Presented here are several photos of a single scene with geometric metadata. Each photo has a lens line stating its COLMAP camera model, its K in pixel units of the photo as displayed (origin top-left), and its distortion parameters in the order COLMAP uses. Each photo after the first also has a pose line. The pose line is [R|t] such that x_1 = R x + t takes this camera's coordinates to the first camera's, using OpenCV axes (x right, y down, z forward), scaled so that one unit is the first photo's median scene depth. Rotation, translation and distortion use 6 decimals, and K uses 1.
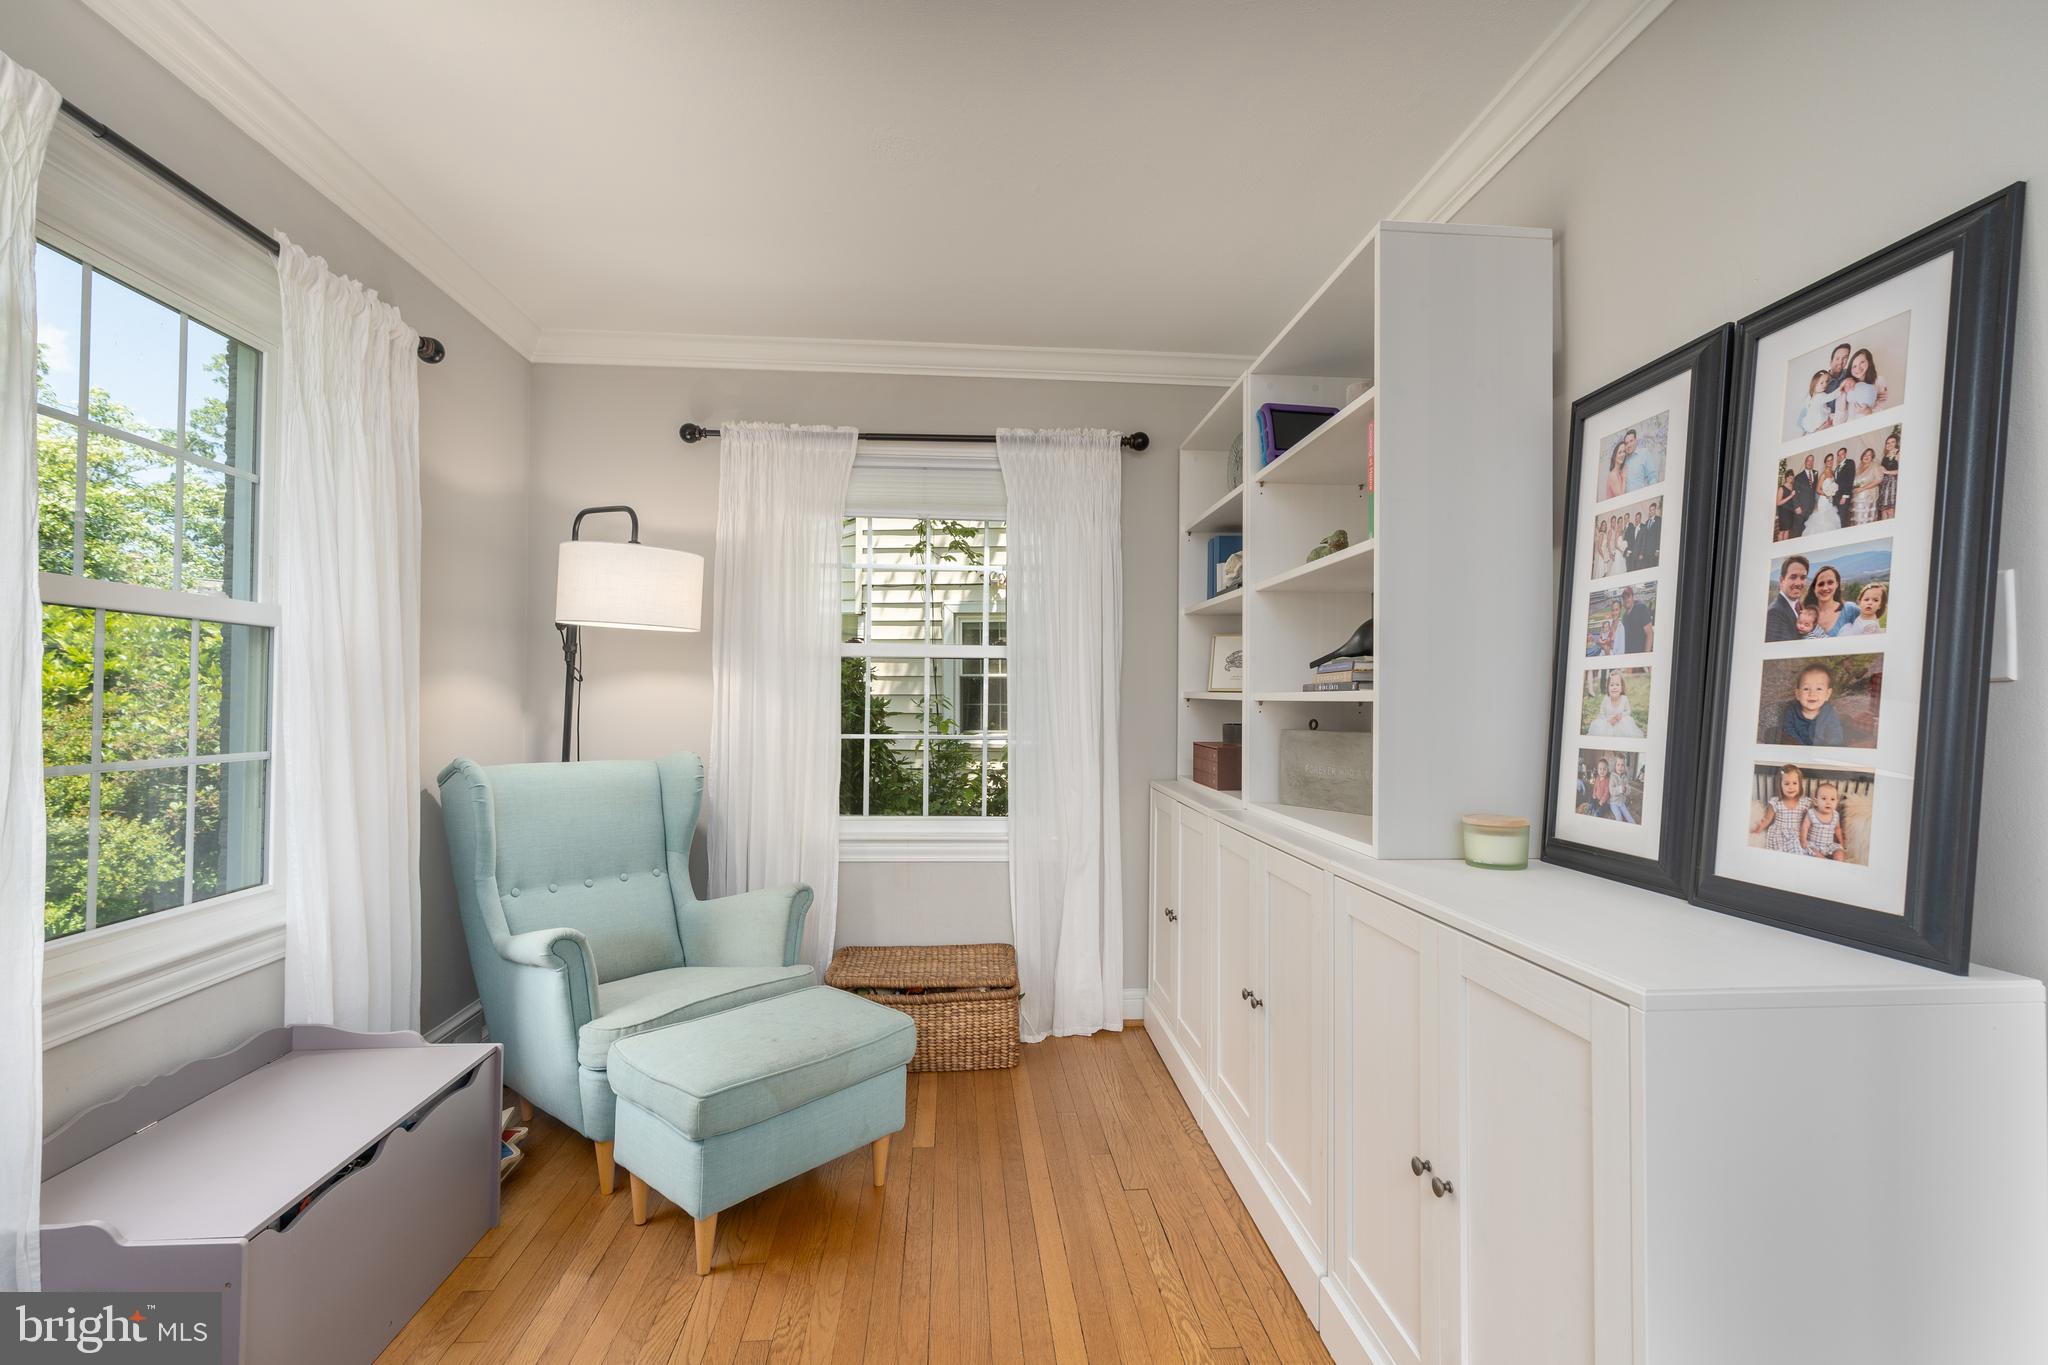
lens RADIAL K [[927.4, 0, 1024.0], [0, 927.4, 682.5], [0, 0, 1]] dist [-0.001527, 0.000464]
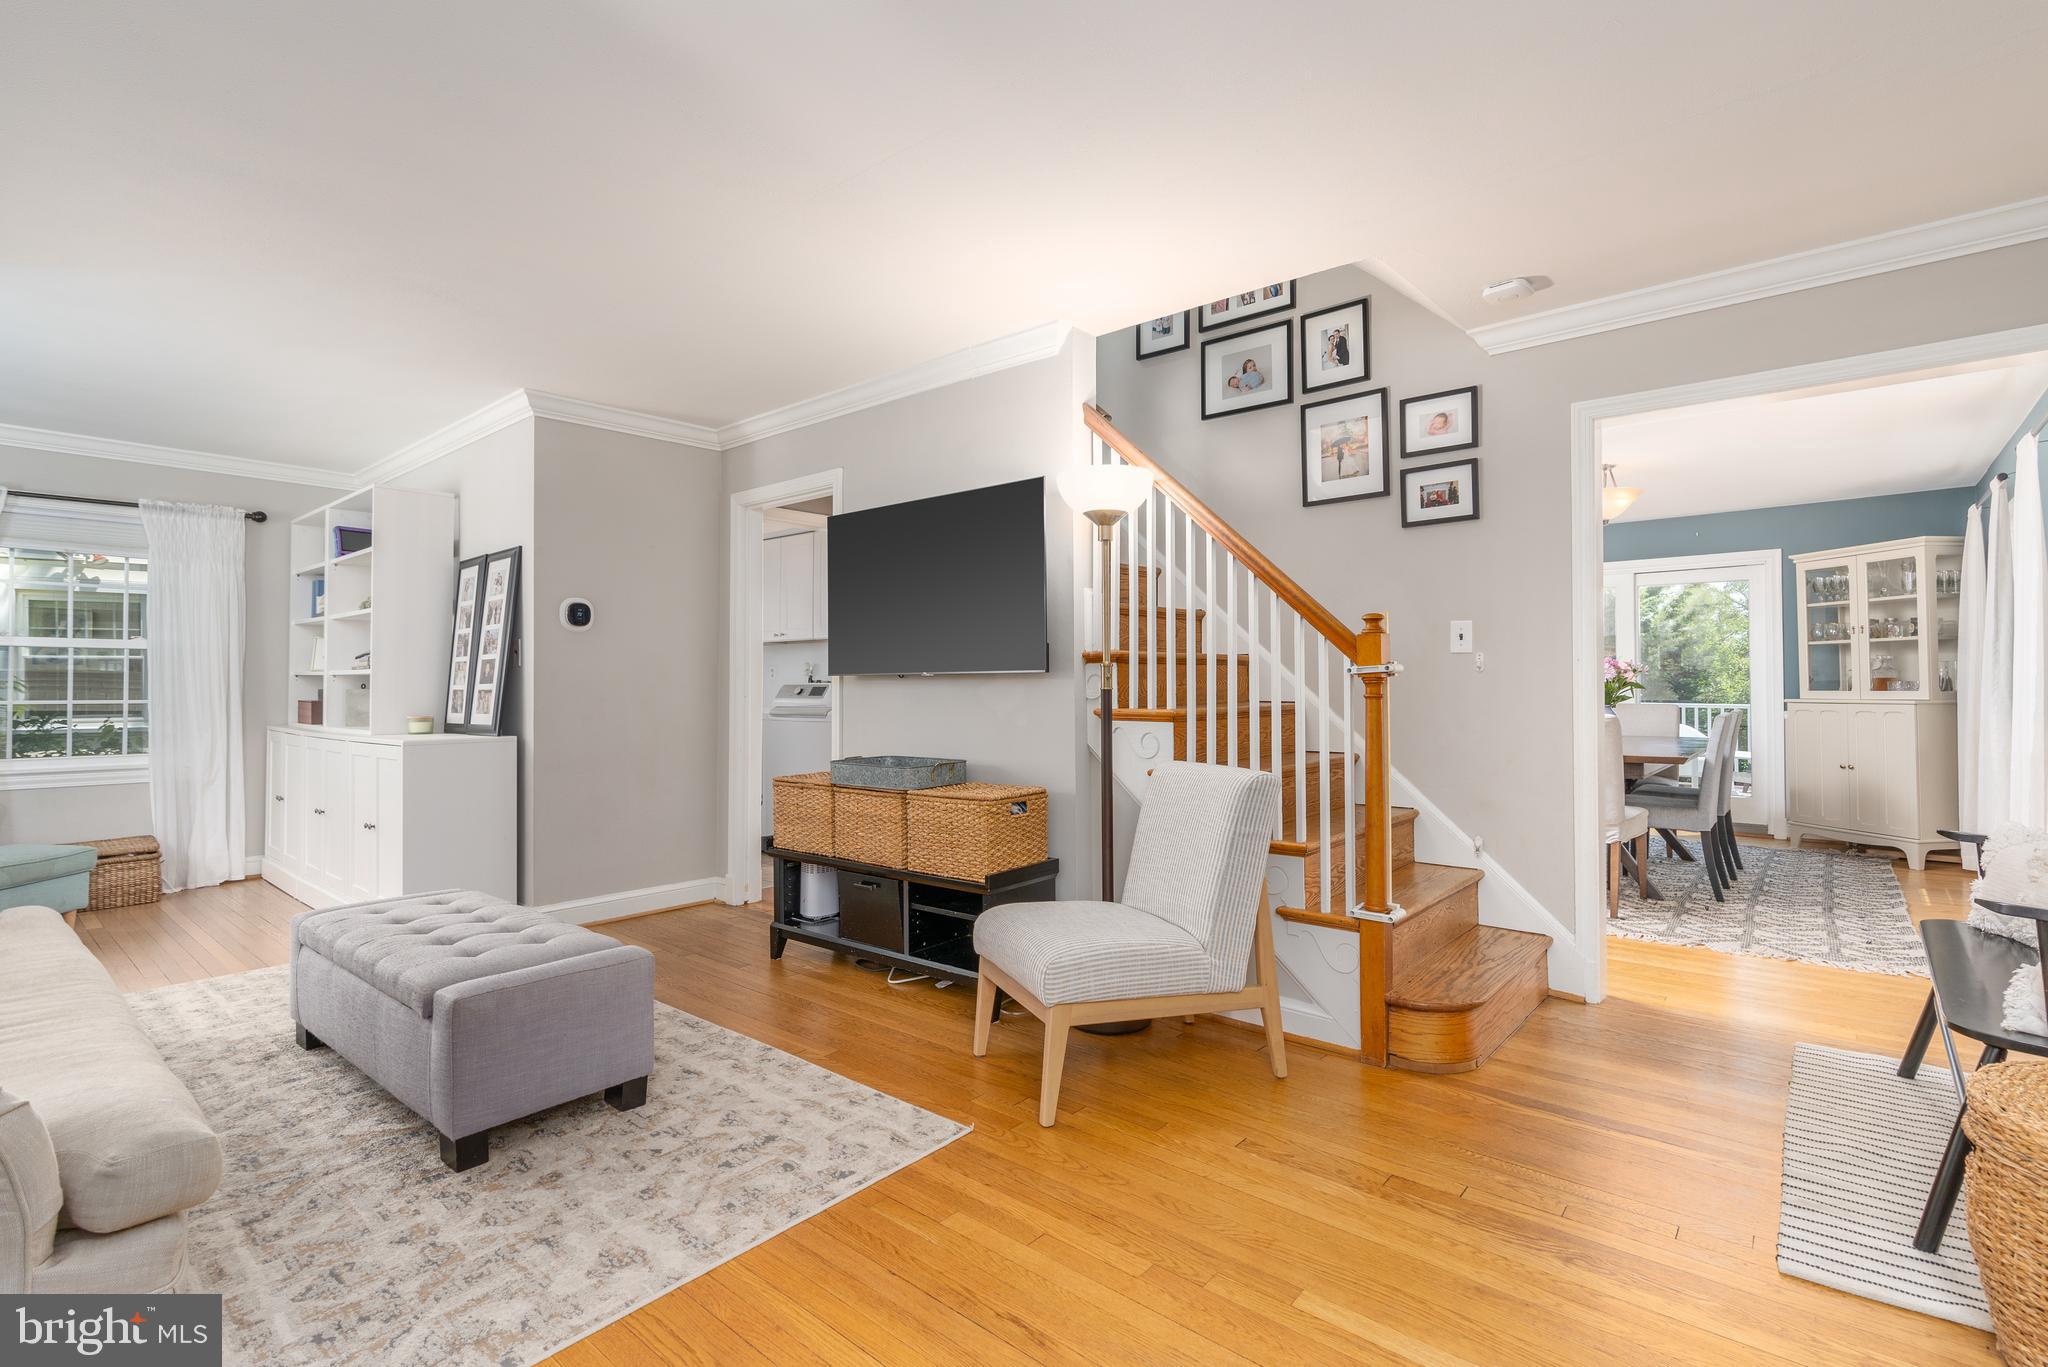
lens RADIAL K [[932.7, 0, 1024.0], [0, 932.7, 683.5], [0, 0, 1]] dist [-0.000735, -0.000261]
pose [[0.704258, 0.004073, 0.709933, -0.095776], [-0.008757, 0.999957, 0.002950, 0.015481], [-0.709890, -0.008294, 0.704263, -1.170612]]
